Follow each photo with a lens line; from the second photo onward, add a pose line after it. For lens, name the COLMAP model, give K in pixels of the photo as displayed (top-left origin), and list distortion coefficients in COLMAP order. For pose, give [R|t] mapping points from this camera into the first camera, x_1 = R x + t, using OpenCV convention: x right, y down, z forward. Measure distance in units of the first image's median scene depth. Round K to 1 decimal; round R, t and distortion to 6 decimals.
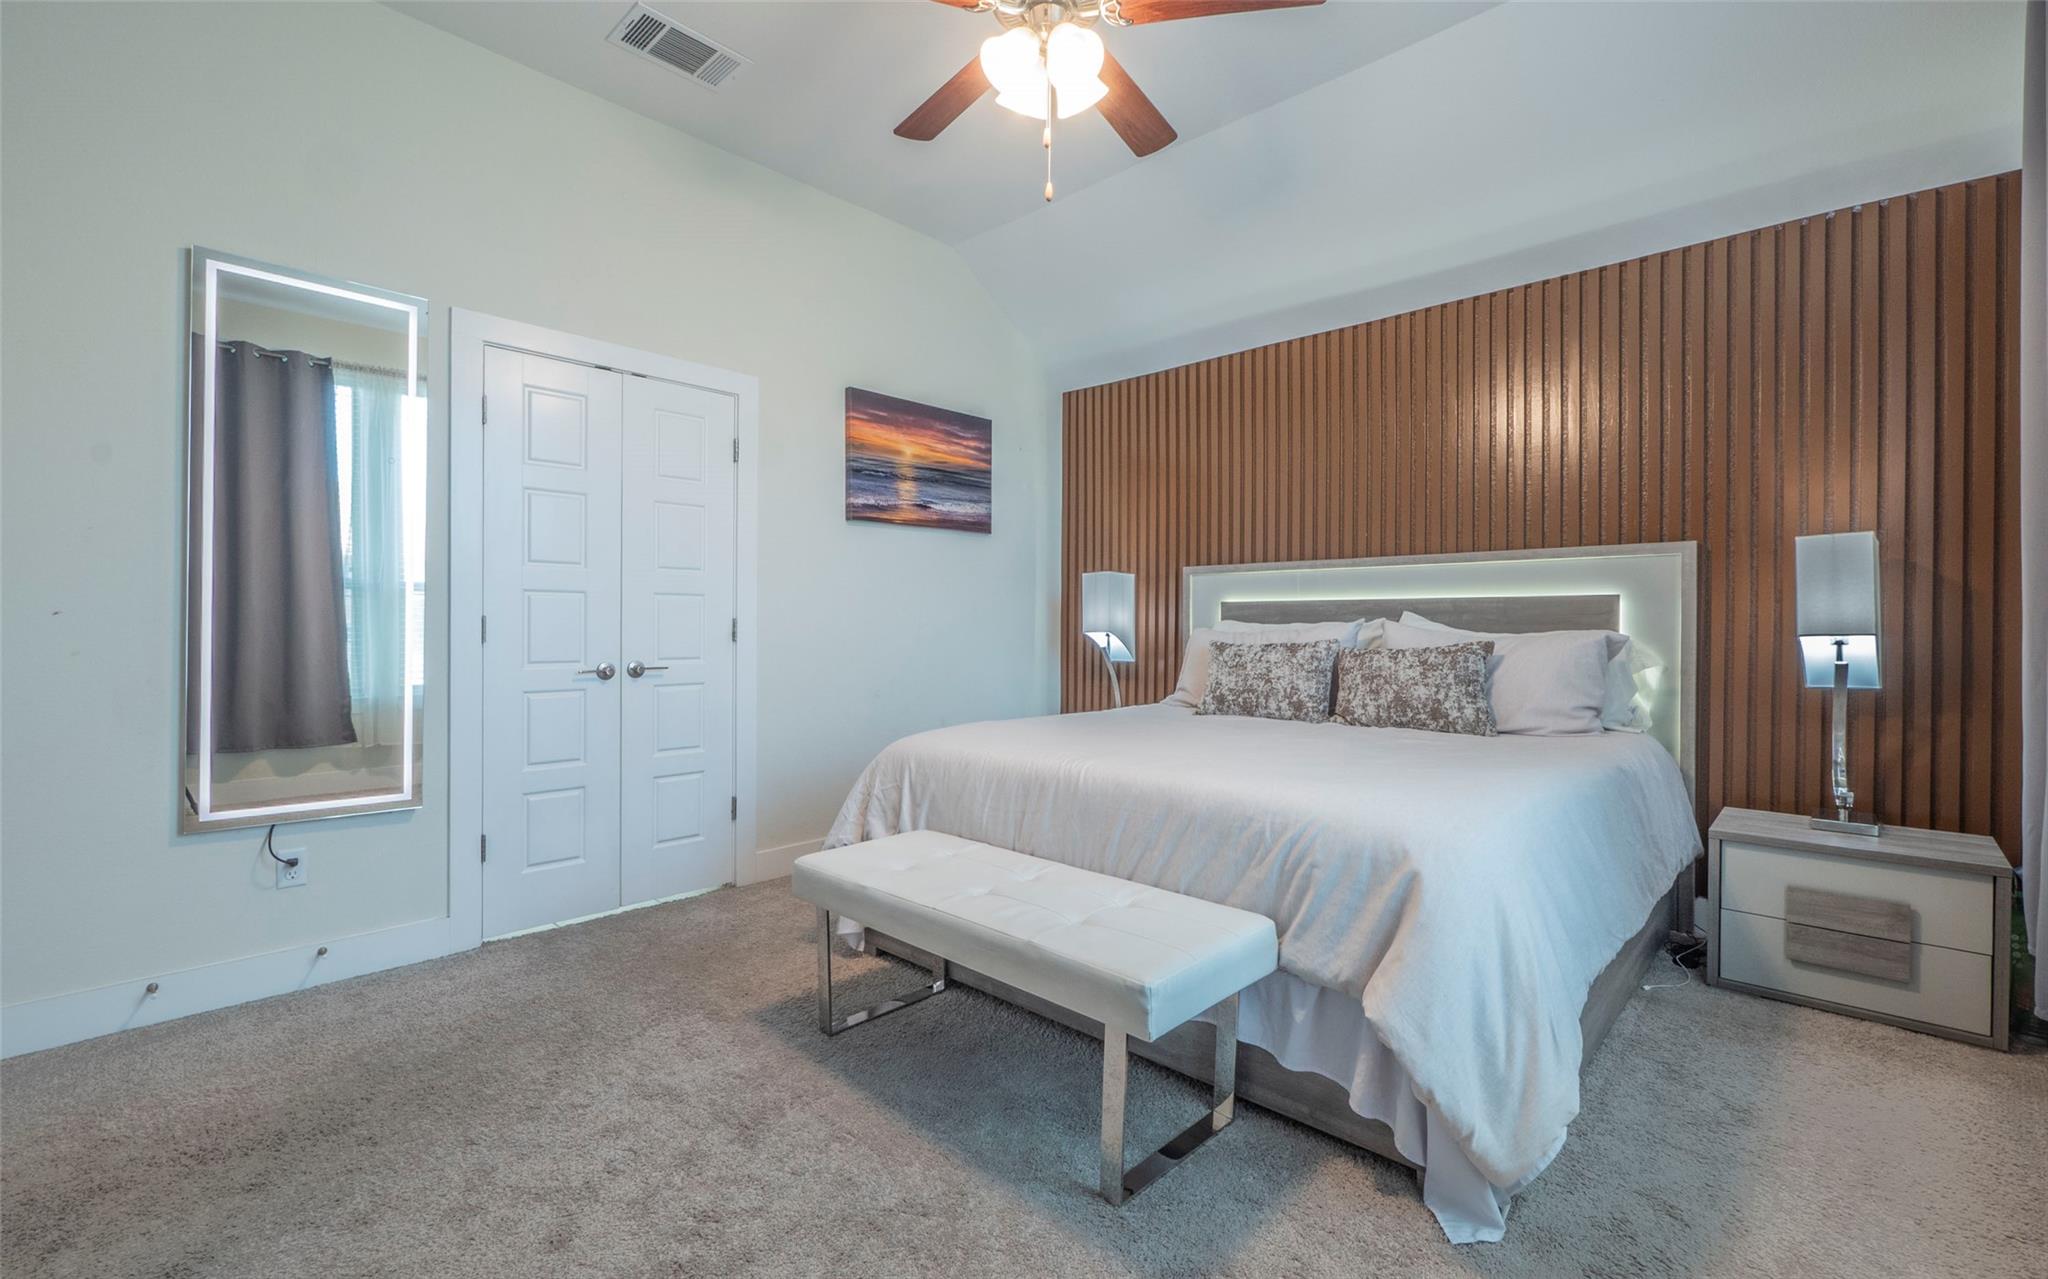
lens RADIAL K [[864.8, 0, 1021.8], [0, 864.8, 633.2], [0, 0, 1]] dist [-0.002020, -0.000171]
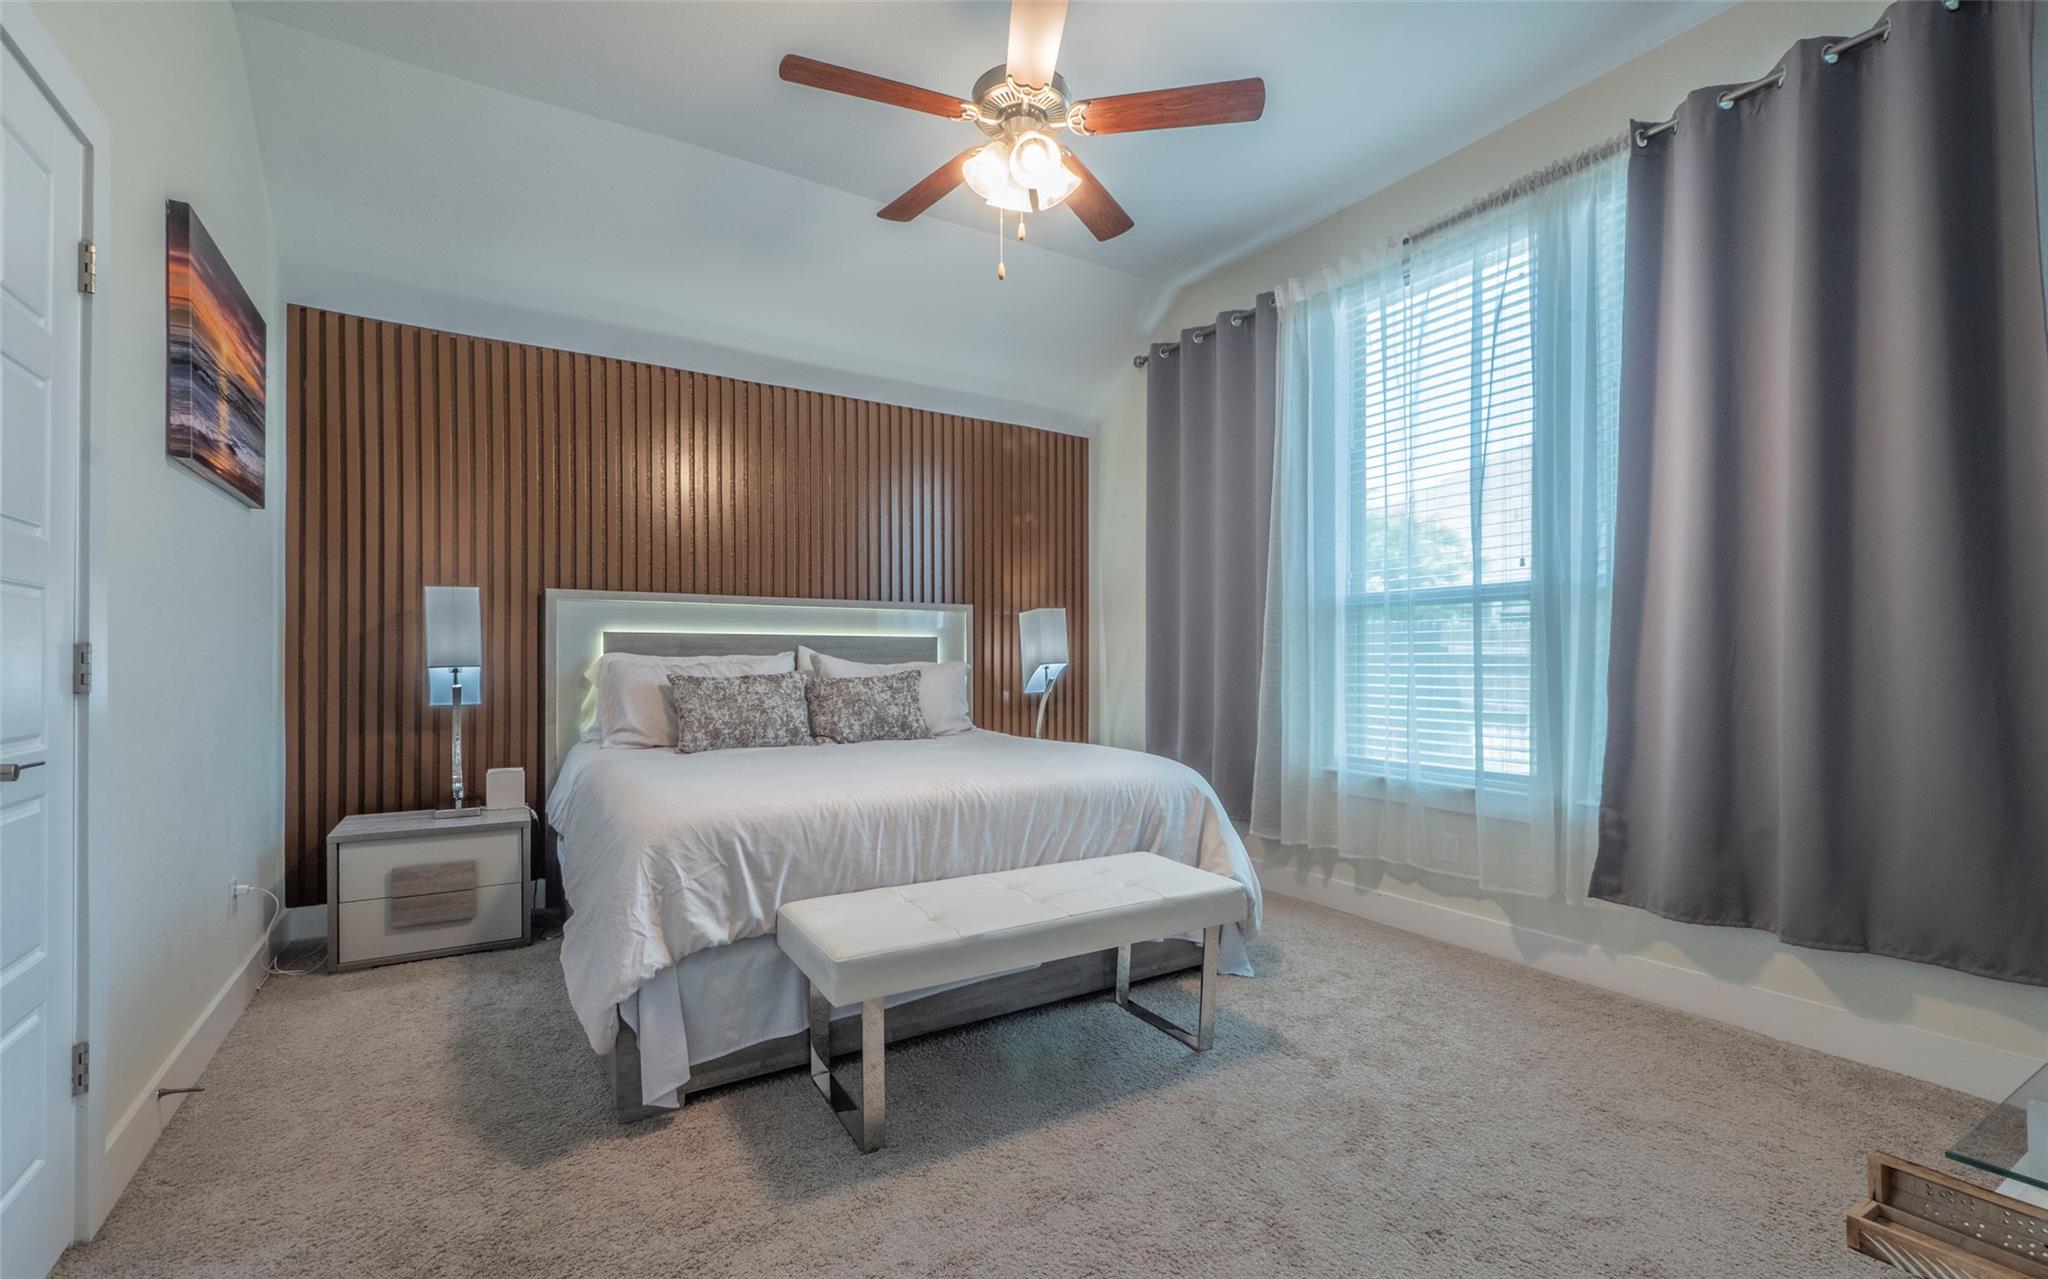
lens RADIAL K [[892.6, 0, 1023.1], [0, 892.6, 654.9], [0, 0, 1]] dist [-0.001348, -0.000173]
pose [[0.253500, 0.003272, 0.967330, -0.648560], [0.008156, 0.999952, -0.005520, -0.004126], [-0.967301, 0.009289, 0.253461, 0.407601]]
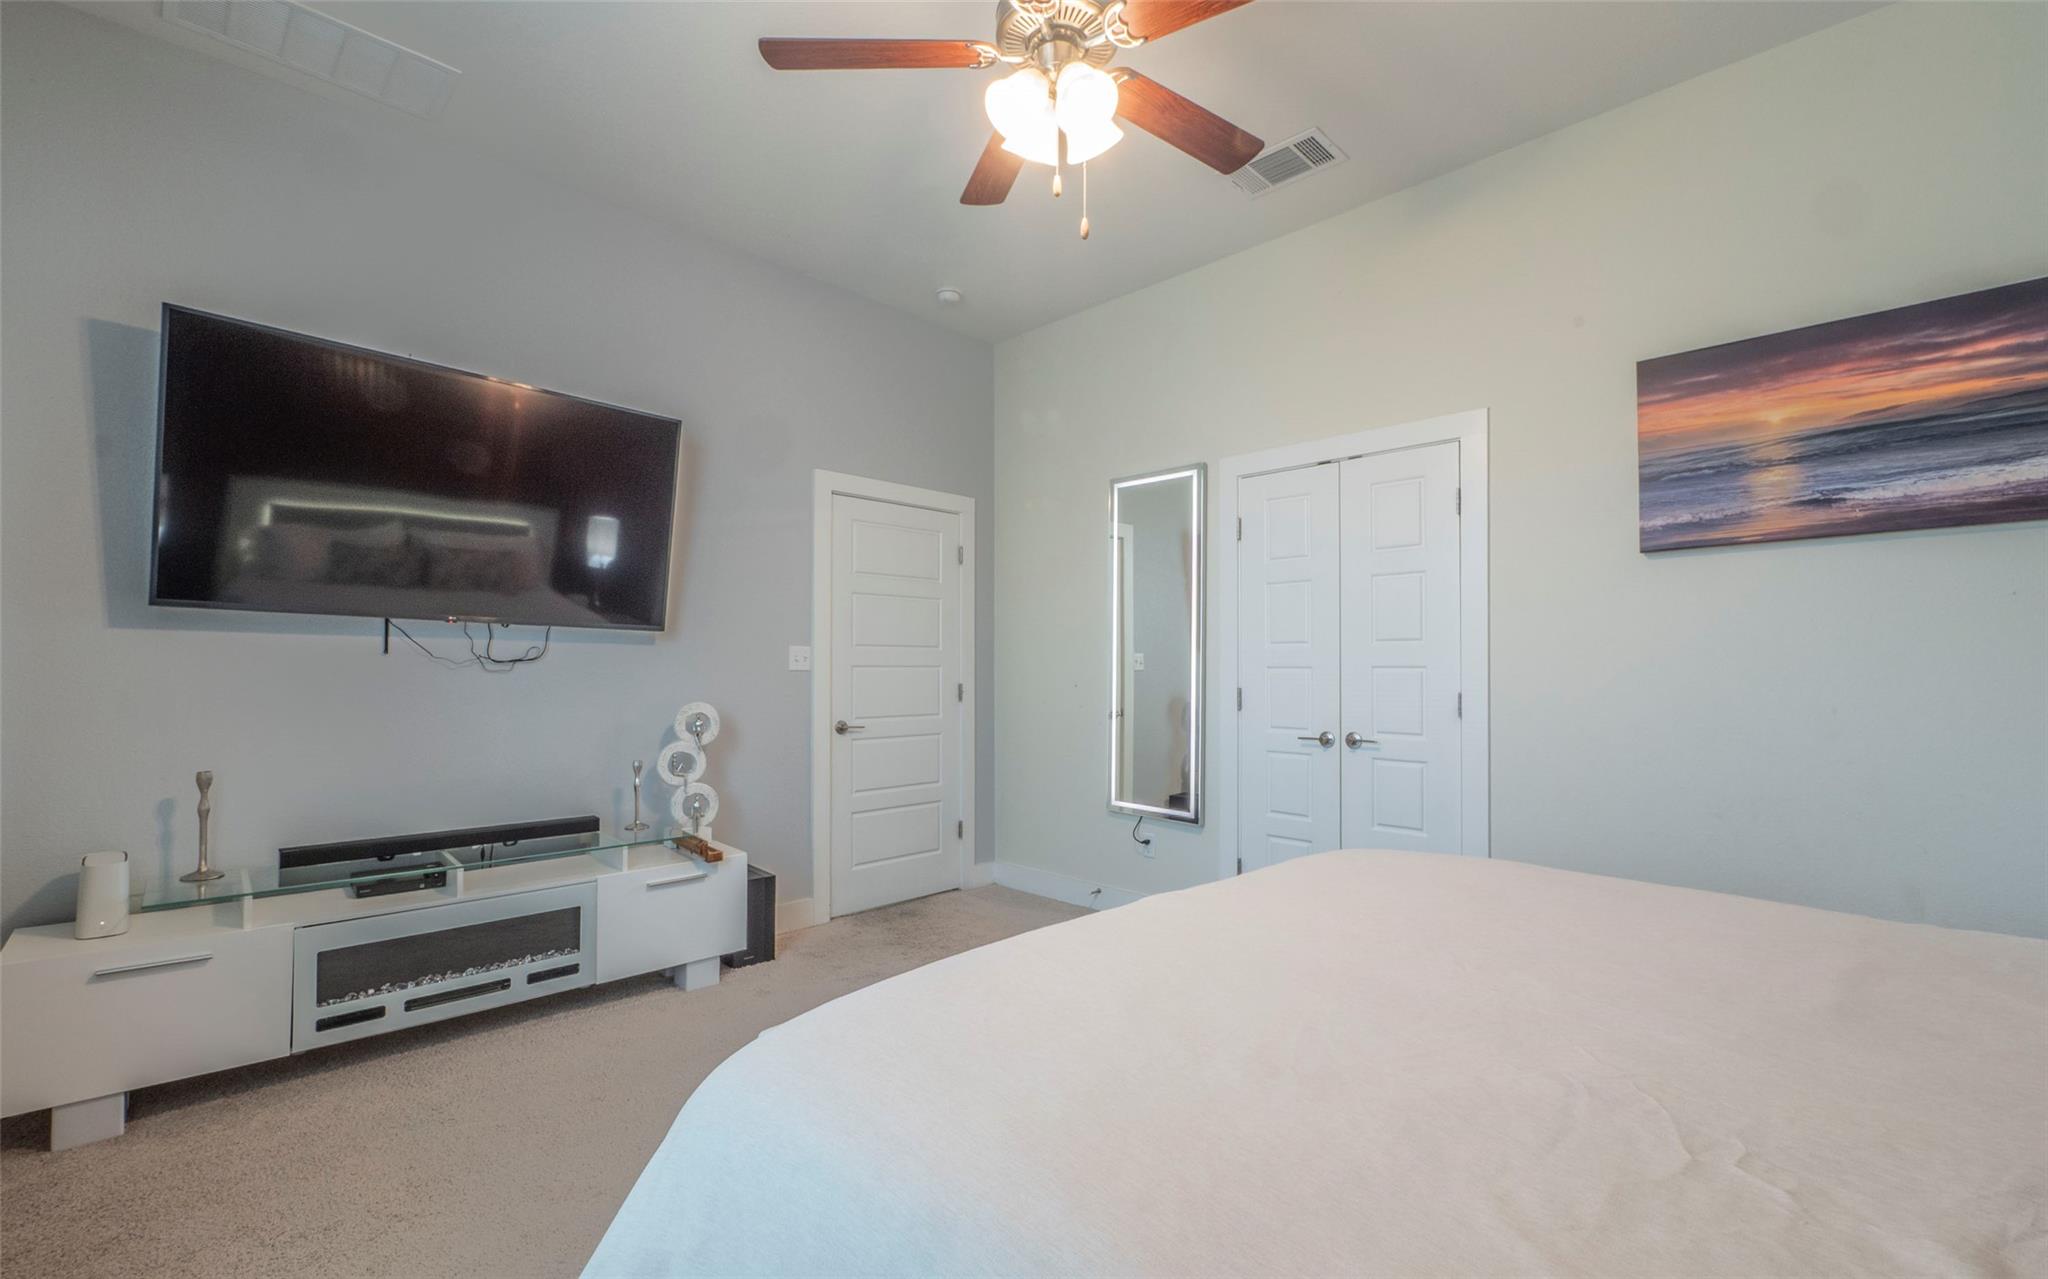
lens RADIAL K [[885.6, 0, 1020.5], [0, 885.6, 678.5], [0, 0, 1]] dist [-0.000268, 0.000035]
pose [[-0.017321, -0.001174, -0.999849, 0.568304], [-0.020657, 0.999786, -0.000816, -0.020986], [0.999637, 0.020639, -0.017341, 0.566607]]
